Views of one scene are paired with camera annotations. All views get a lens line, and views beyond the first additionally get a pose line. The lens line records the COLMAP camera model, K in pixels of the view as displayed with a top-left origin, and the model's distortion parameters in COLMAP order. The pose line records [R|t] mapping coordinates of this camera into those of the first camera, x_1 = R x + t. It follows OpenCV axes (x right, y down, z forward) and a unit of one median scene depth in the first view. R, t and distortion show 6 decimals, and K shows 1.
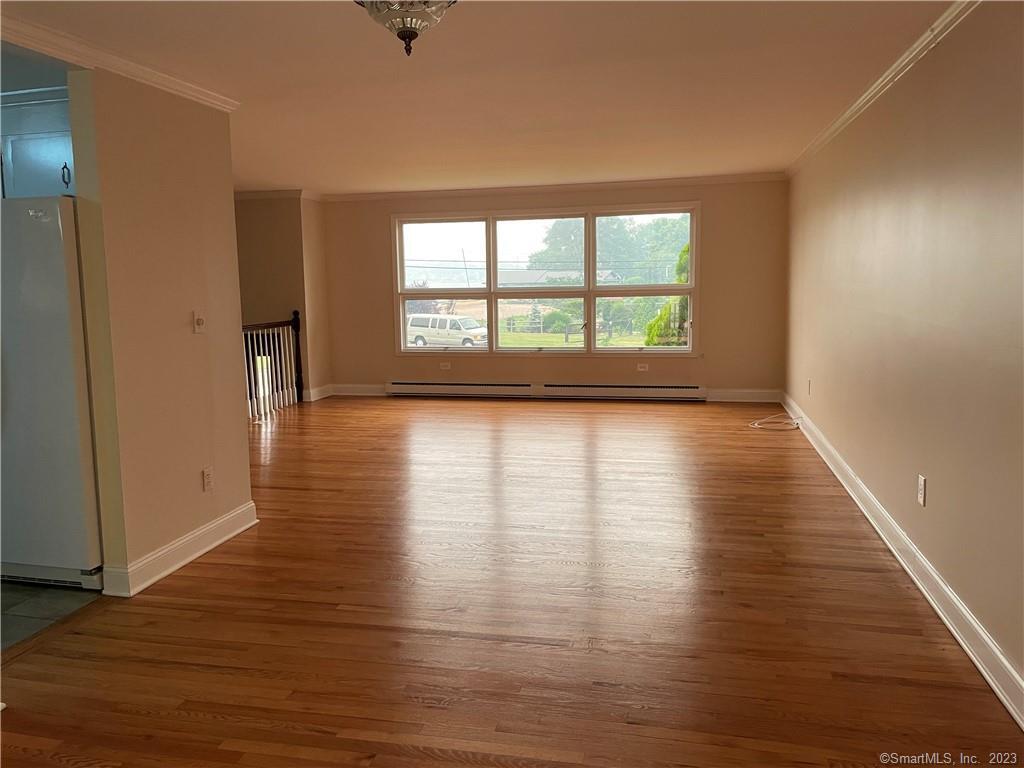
lens RADIAL K [[784.7, 0, 511.3], [0, 784.7, 385.0], [0, 0, 1]] dist [-0.000203, -0.000679]
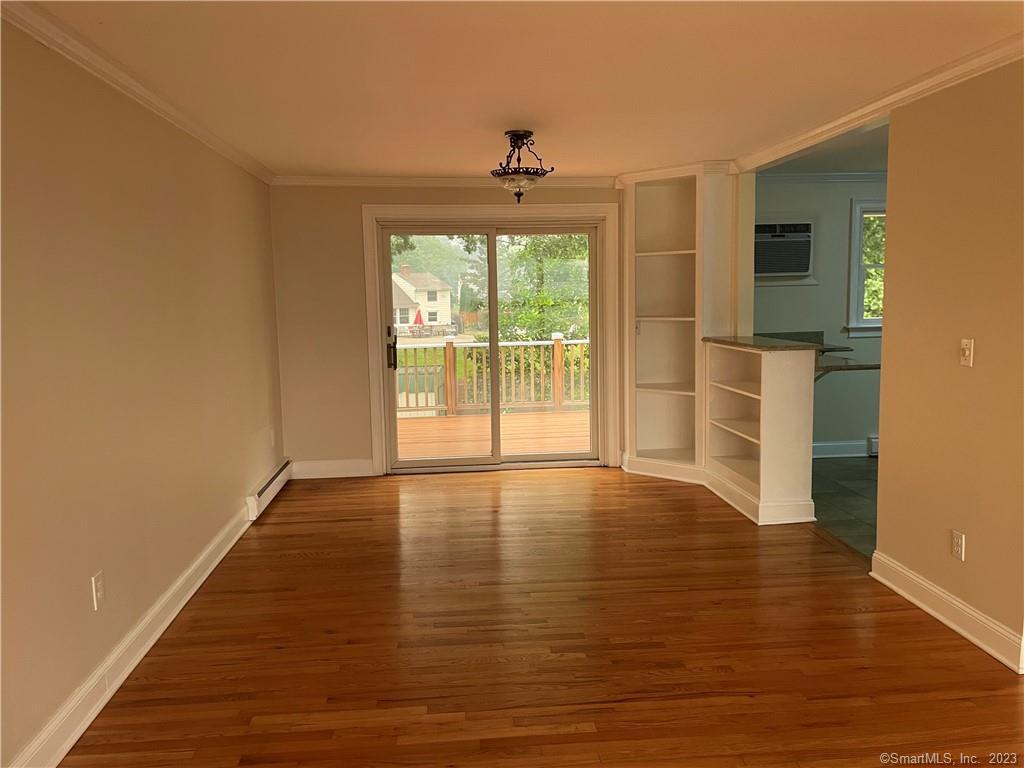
lens RADIAL K [[784.7, 0, 510.9], [0, 784.7, 383.8], [0, 0, 1]] dist [-0.000203, -0.000679]
pose [[-0.951905, 0.073051, -0.297557, 0.323084], [-0.005205, 0.967166, 0.254094, -0.279288], [0.306349, 0.243422, -0.920270, 1.770945]]
